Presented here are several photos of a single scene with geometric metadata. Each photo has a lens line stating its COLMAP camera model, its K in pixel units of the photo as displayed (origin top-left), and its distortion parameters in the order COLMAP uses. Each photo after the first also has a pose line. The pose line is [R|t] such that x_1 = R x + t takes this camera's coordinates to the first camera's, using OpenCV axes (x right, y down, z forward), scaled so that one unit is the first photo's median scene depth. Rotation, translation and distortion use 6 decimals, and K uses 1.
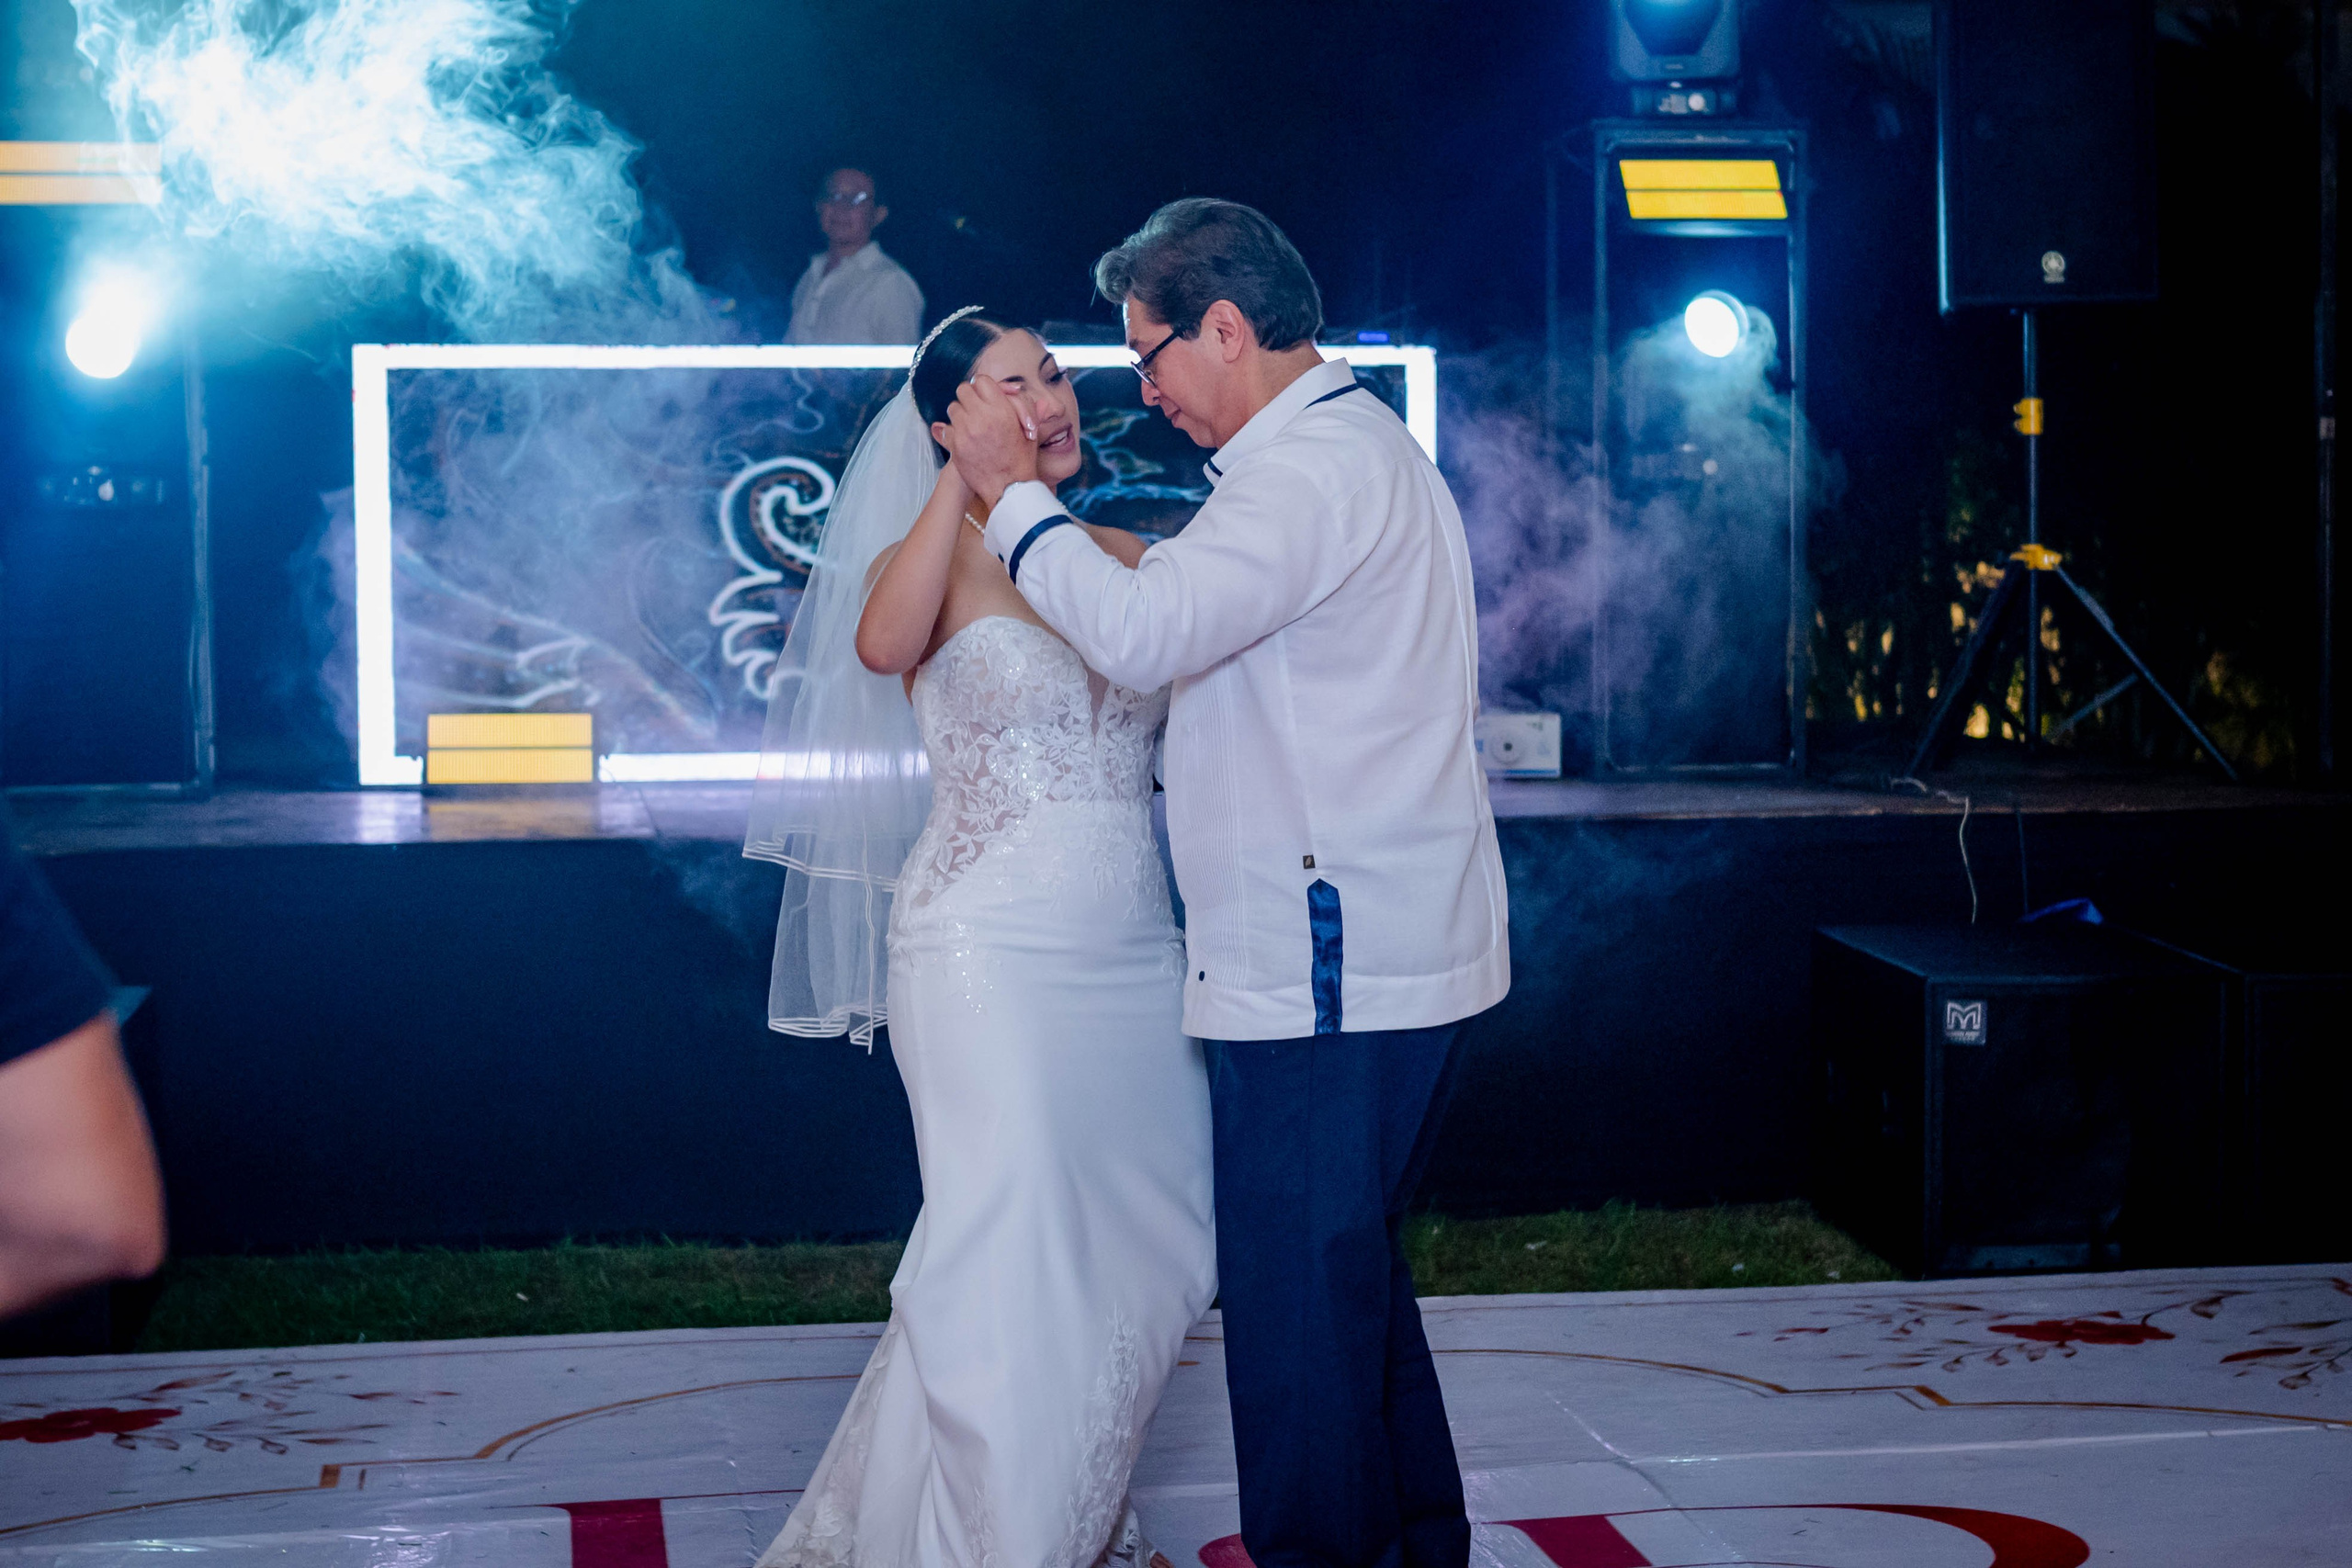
lens RADIAL K [[4025.0, 0, 1171.2], [0, 4025.0, 792.3], [0, 0, 1]] dist [-0.001806, 0.017358]
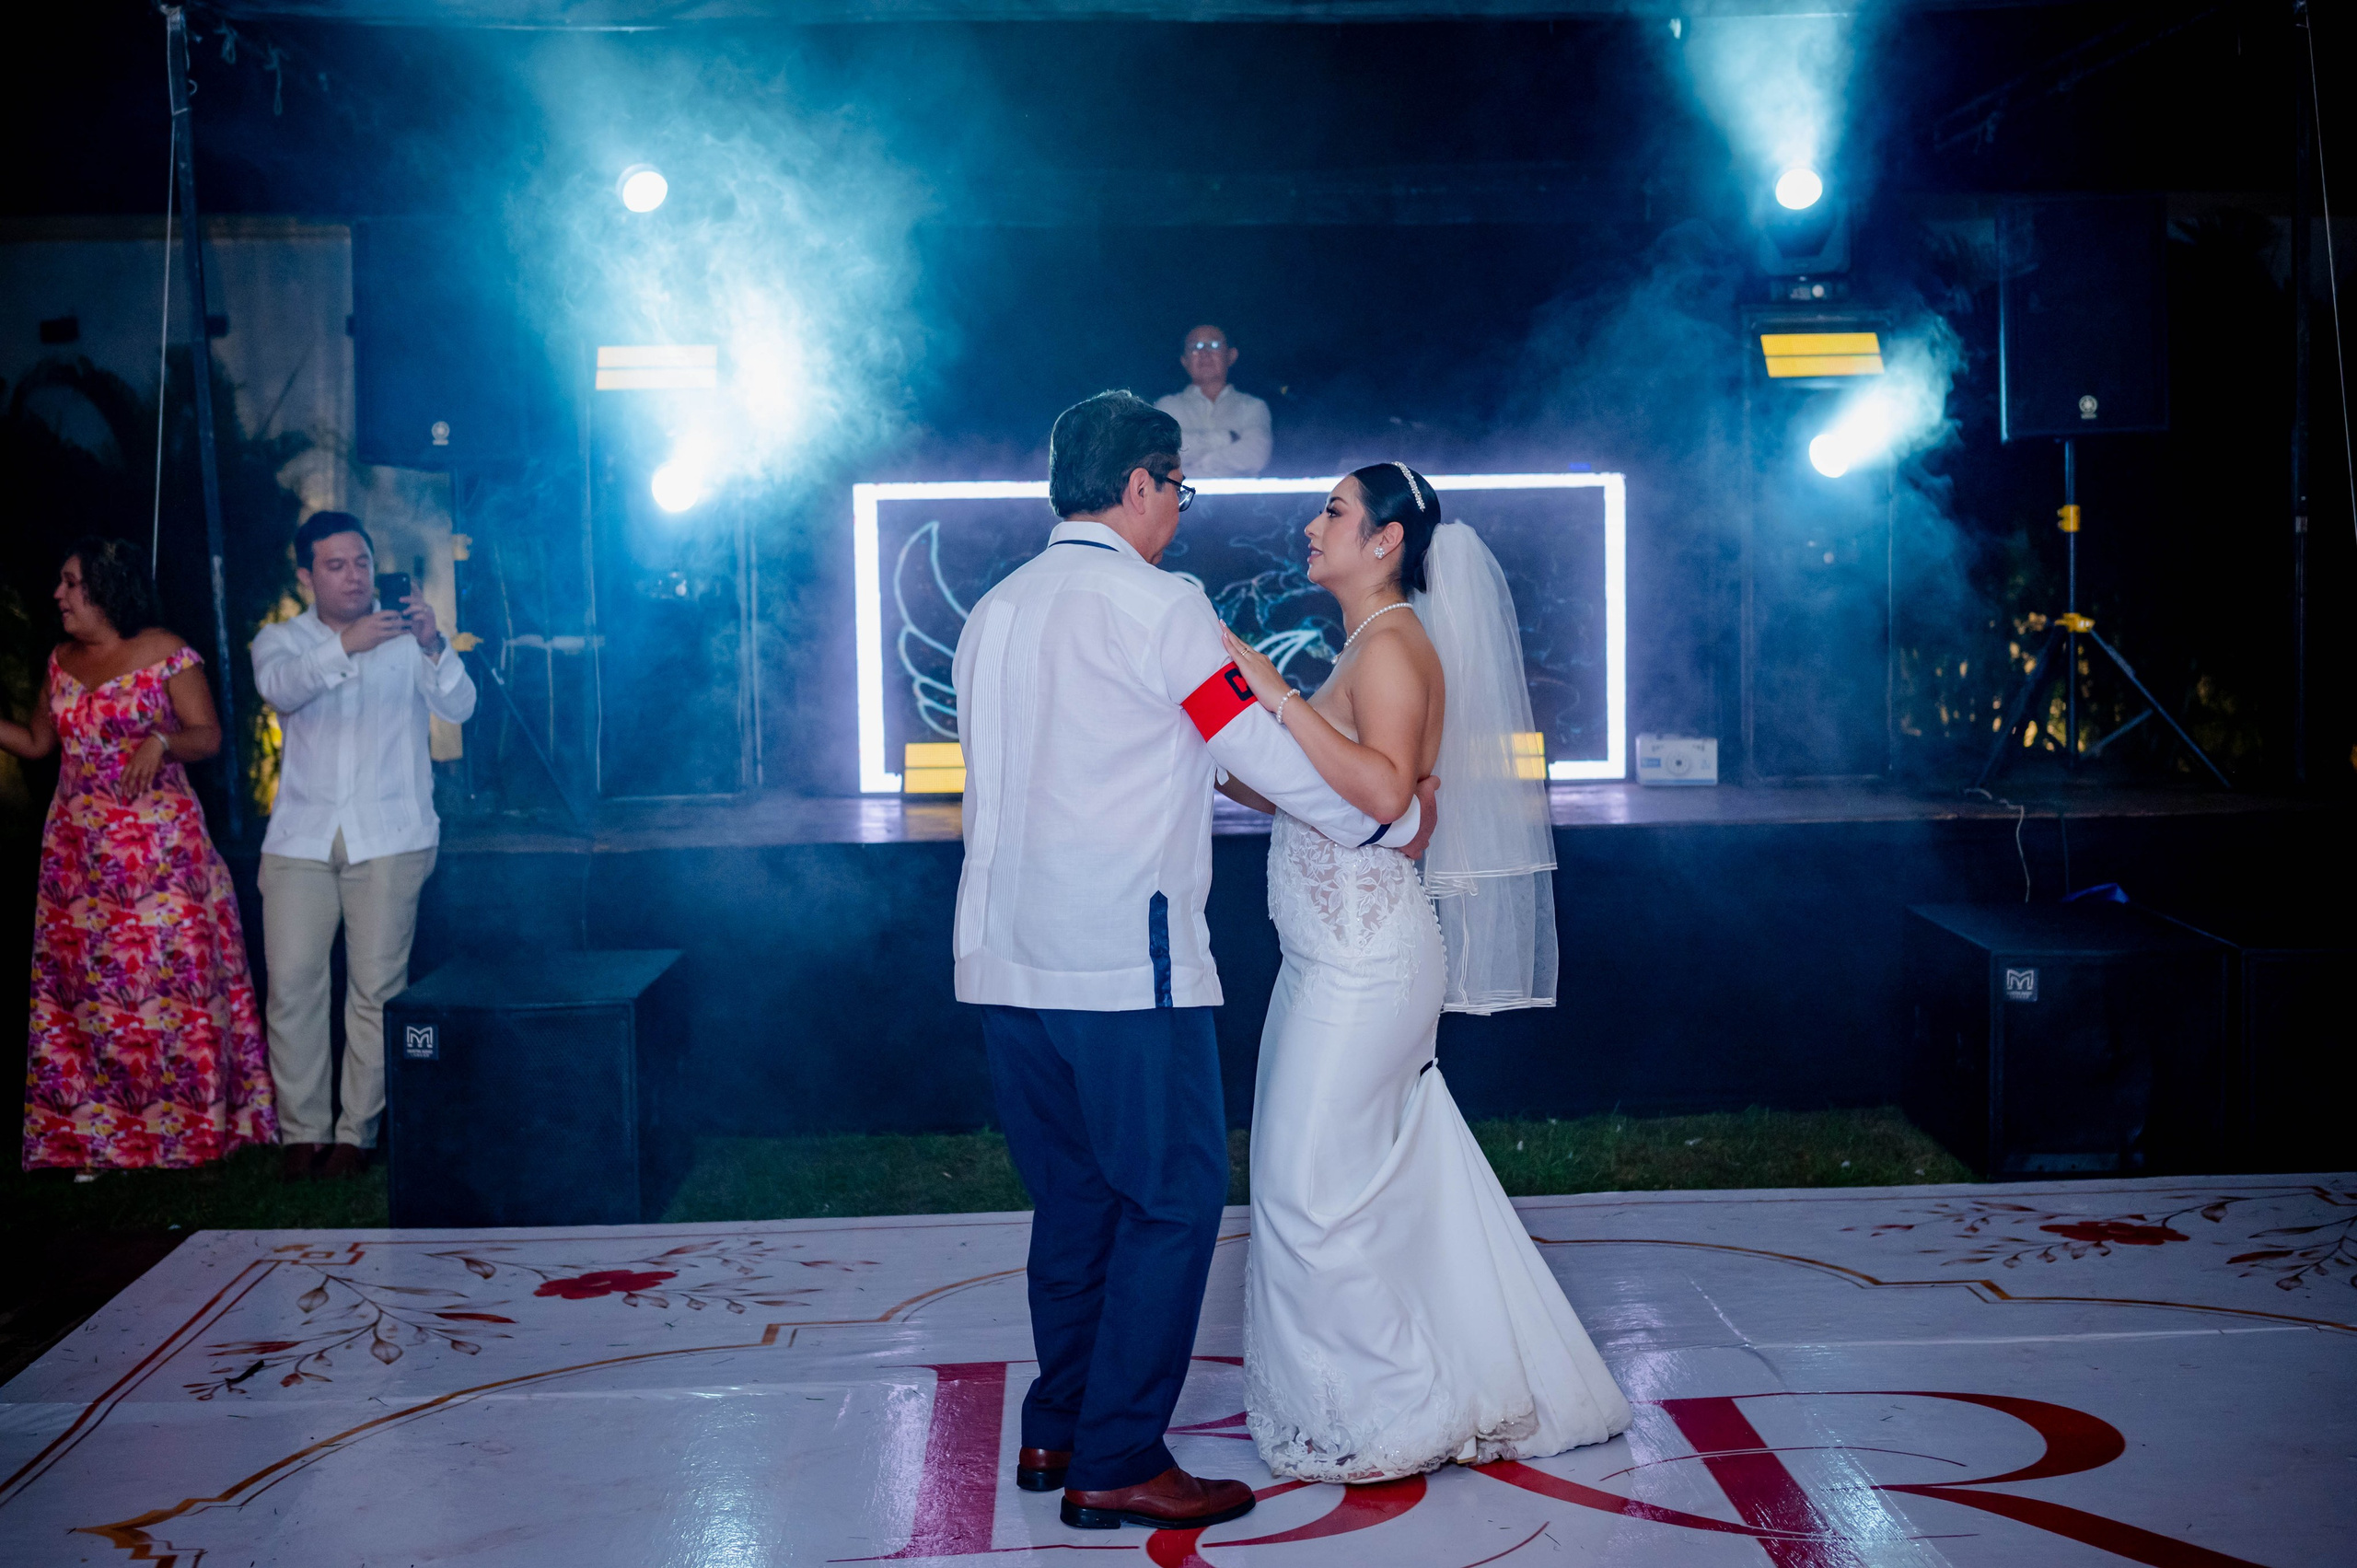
lens RADIAL K [[2612.6, 0, 1178.4], [0, 2612.6, 775.2], [0, 0, 1]] dist [-0.008617, 0.035973]
pose [[0.993169, -0.002149, -0.116661, 0.020256], [0.003056, 0.999967, 0.007592, -0.016380], [0.116641, -0.007896, 0.993143, 0.104775]]
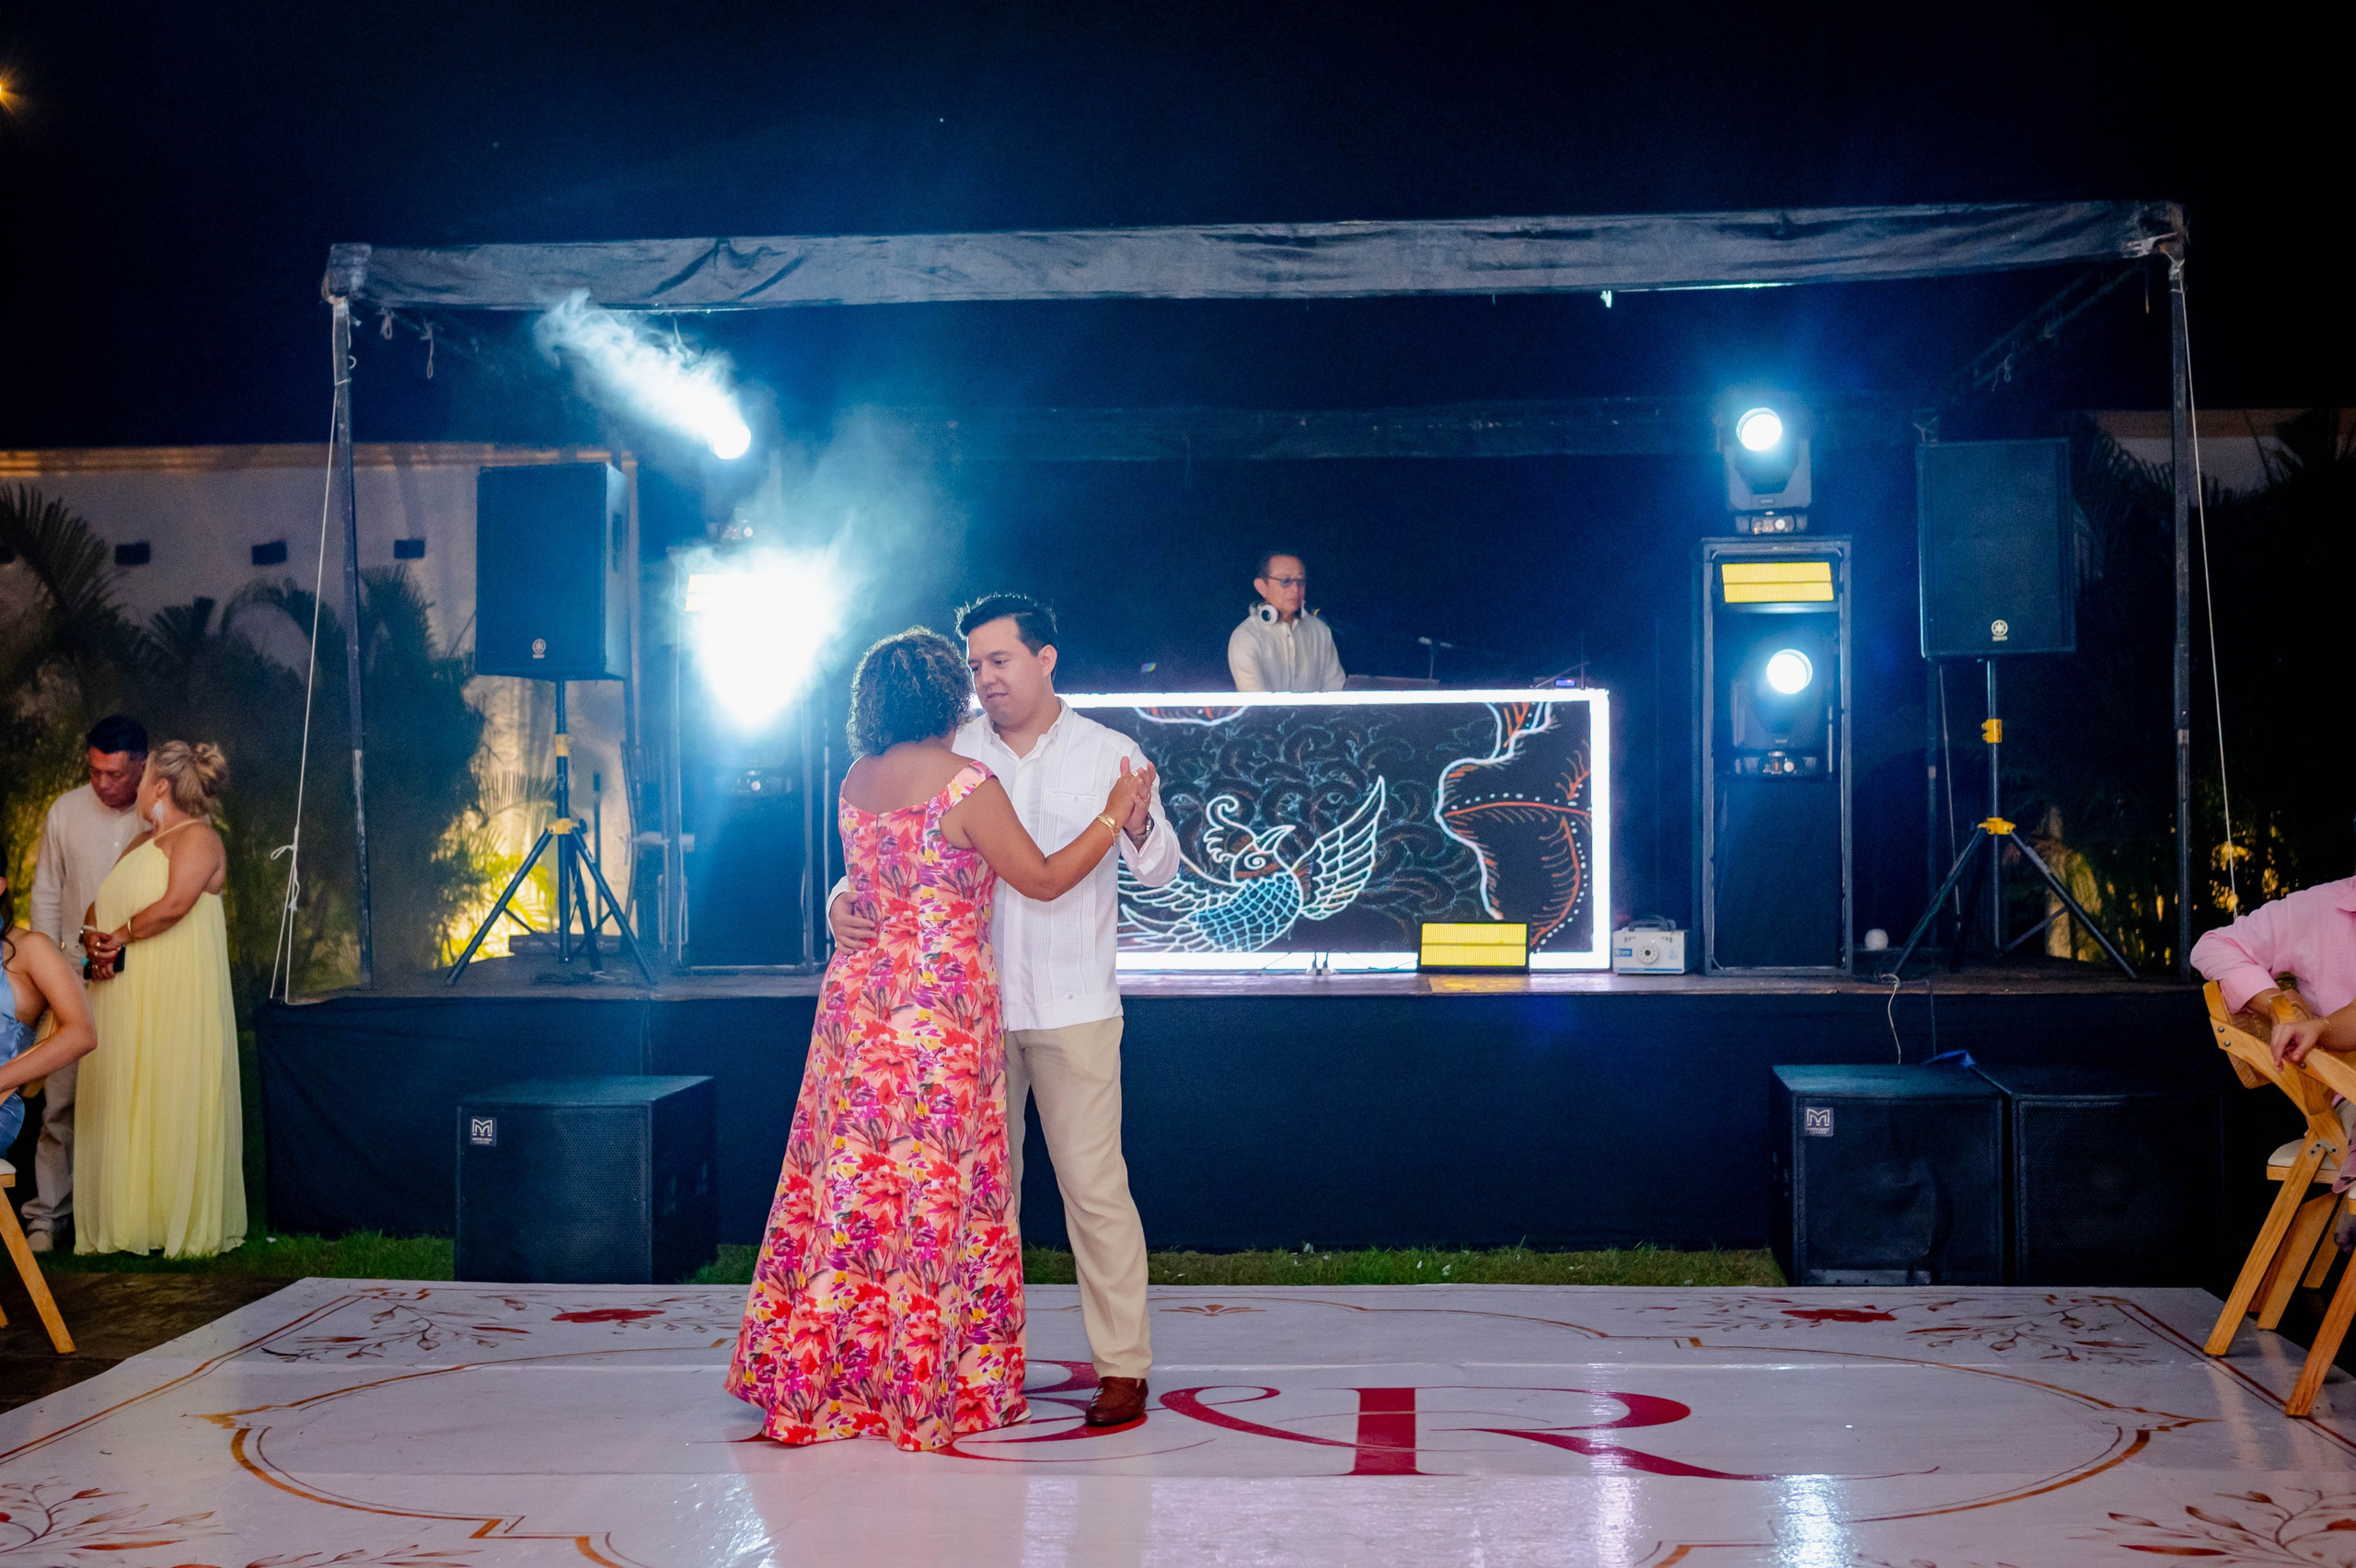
lens RADIAL K [[3031.0, 0, 1176.5], [0, 3031.0, 864.2], [0, 0, 1]] dist [-0.002161, -0.031634]
pose [[0.972338, 0.002238, -0.233568, 0.200281], [-0.015413, 0.998389, -0.054599, 0.022770], [0.233070, 0.056689, 0.970806, -0.161058]]
